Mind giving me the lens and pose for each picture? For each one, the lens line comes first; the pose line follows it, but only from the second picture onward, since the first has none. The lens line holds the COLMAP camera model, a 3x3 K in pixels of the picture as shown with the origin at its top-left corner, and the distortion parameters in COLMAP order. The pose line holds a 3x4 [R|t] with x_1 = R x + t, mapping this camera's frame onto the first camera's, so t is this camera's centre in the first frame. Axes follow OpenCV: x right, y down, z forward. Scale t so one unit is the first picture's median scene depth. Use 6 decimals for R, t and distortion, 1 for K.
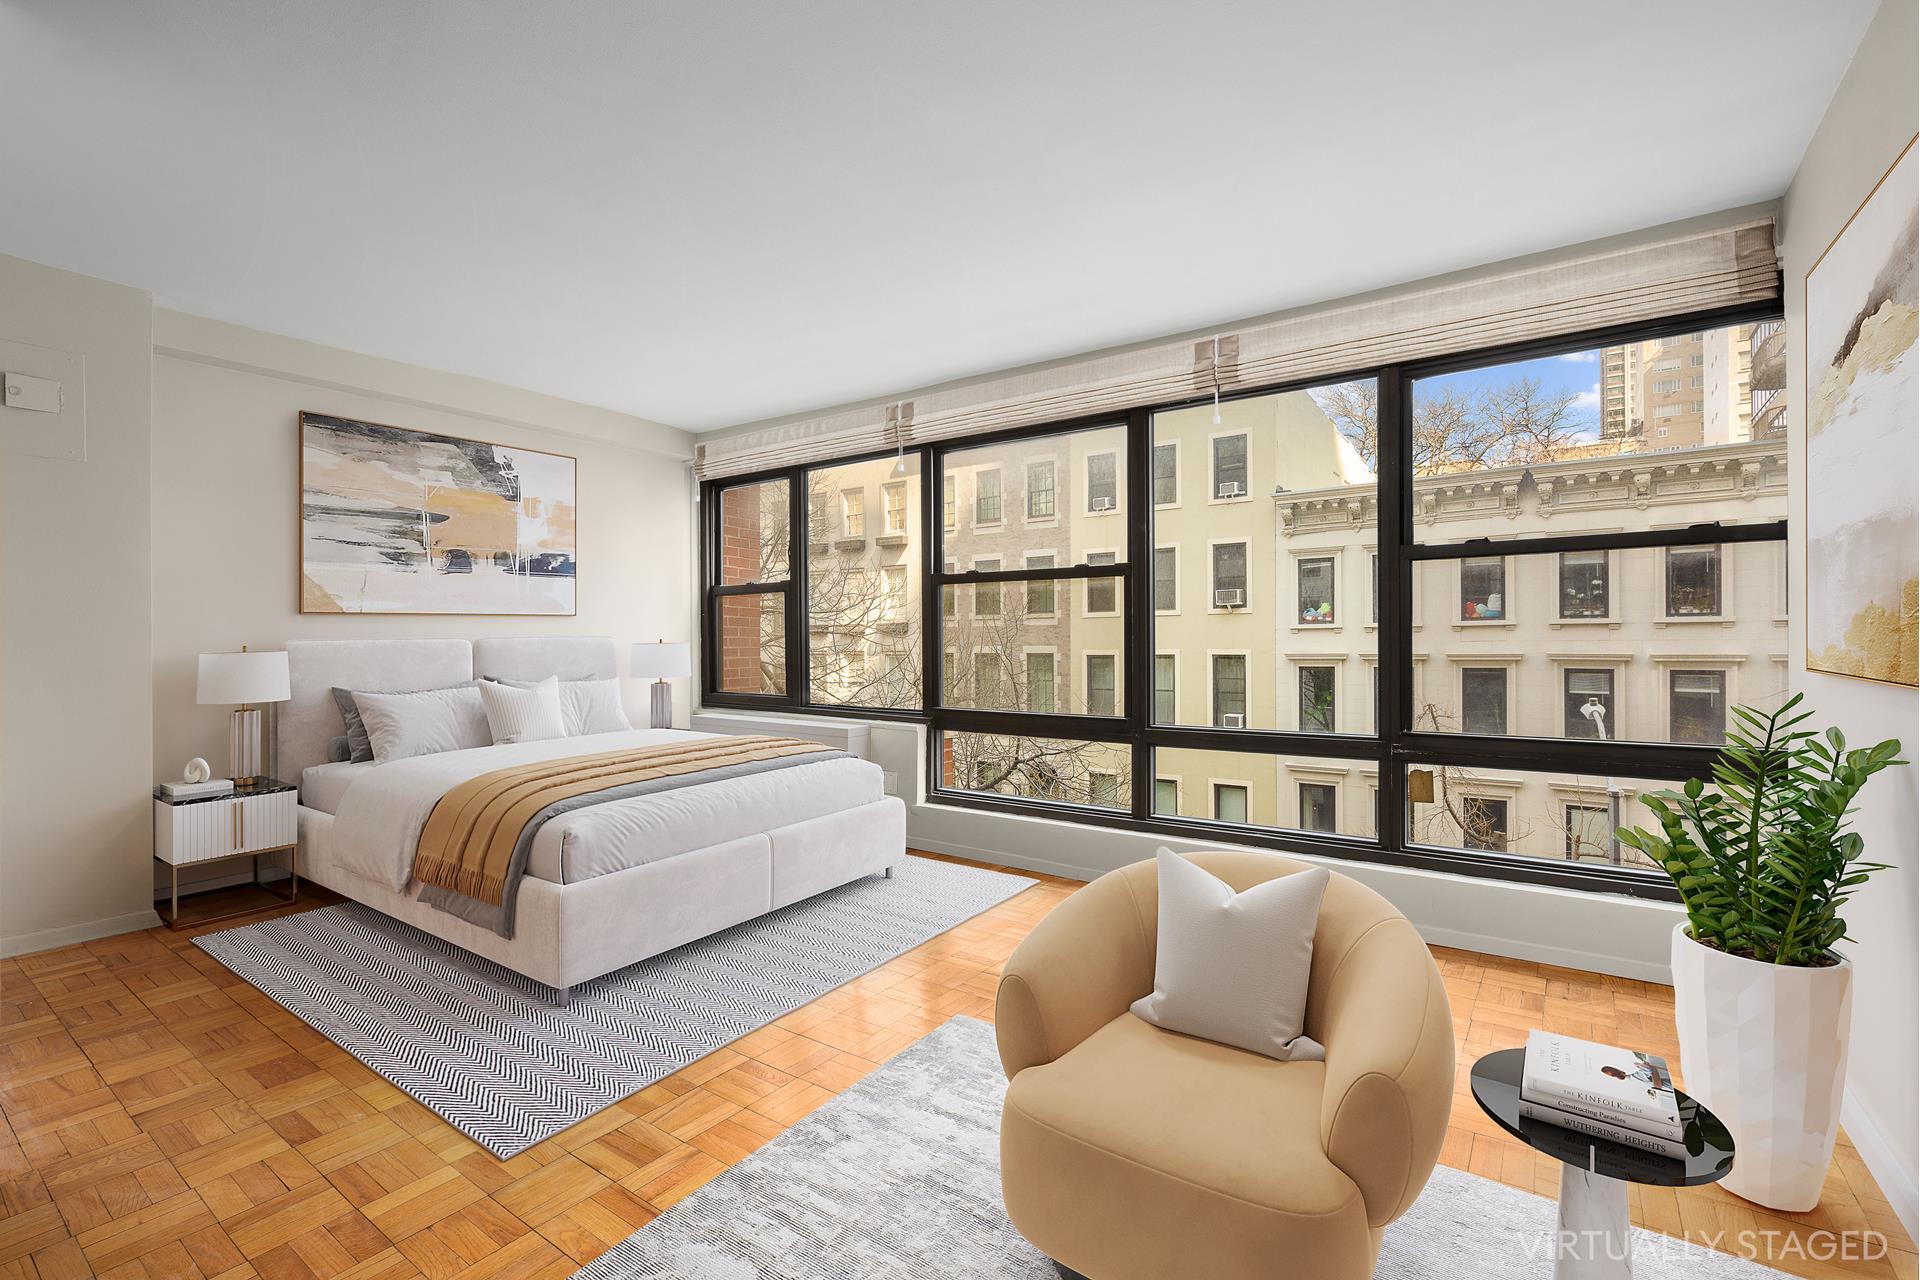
lens RADIAL K [[841.4, 0, 949.1], [0, 841.4, 647.4], [0, 0, 1]] dist [-0.024839, 0.000544]
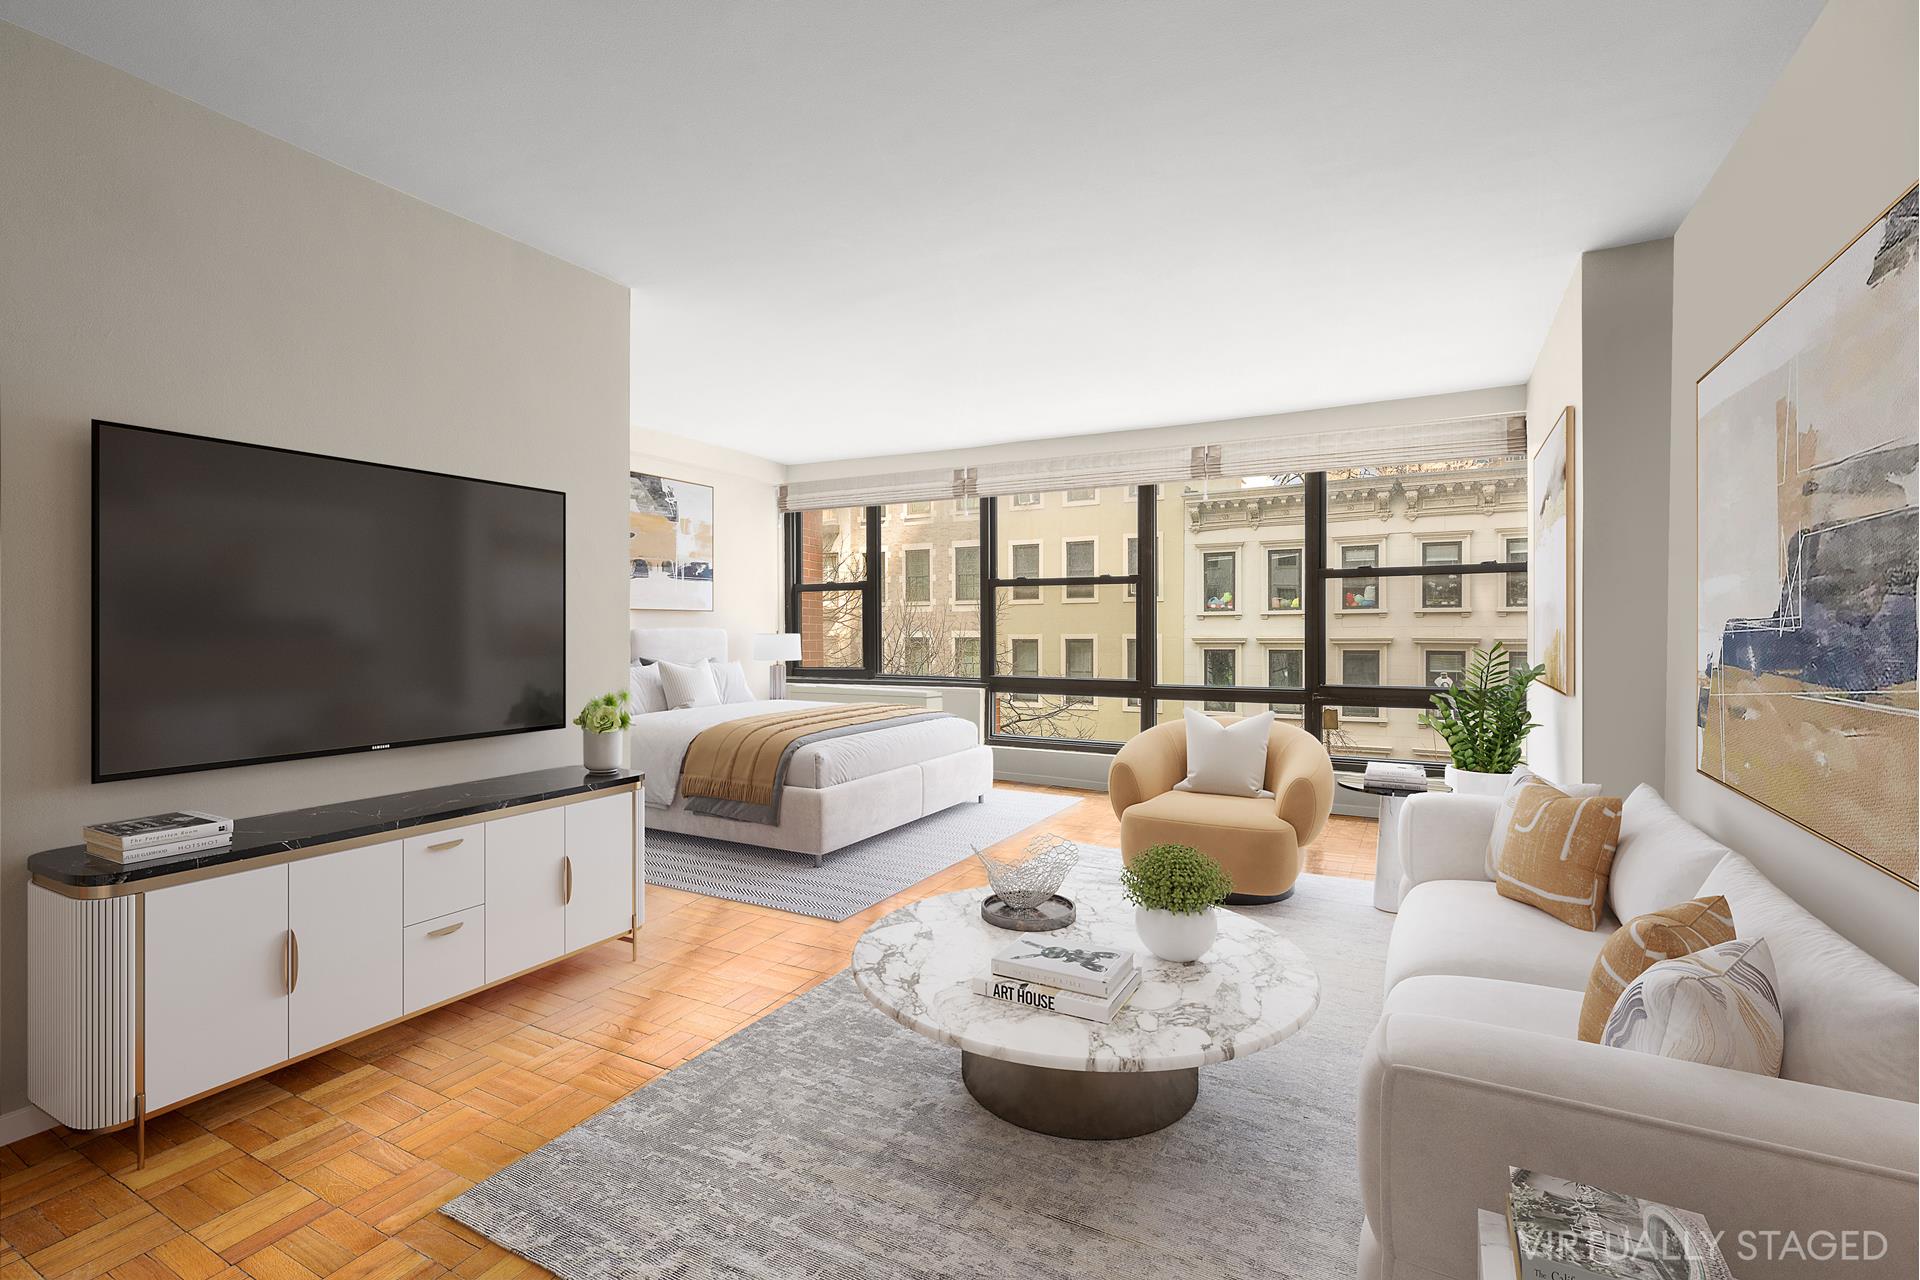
lens RADIAL K [[891.3, 0, 960.0], [0, 891.3, 640.0], [0, 0, 1]] dist [-0.000016, -0.000115]
pose [[0.988652, -0.002412, 0.150204, -0.099493], [0.001113, 0.999961, 0.008733, -0.001092], [-0.150220, -0.008466, 0.988616, -0.147711]]
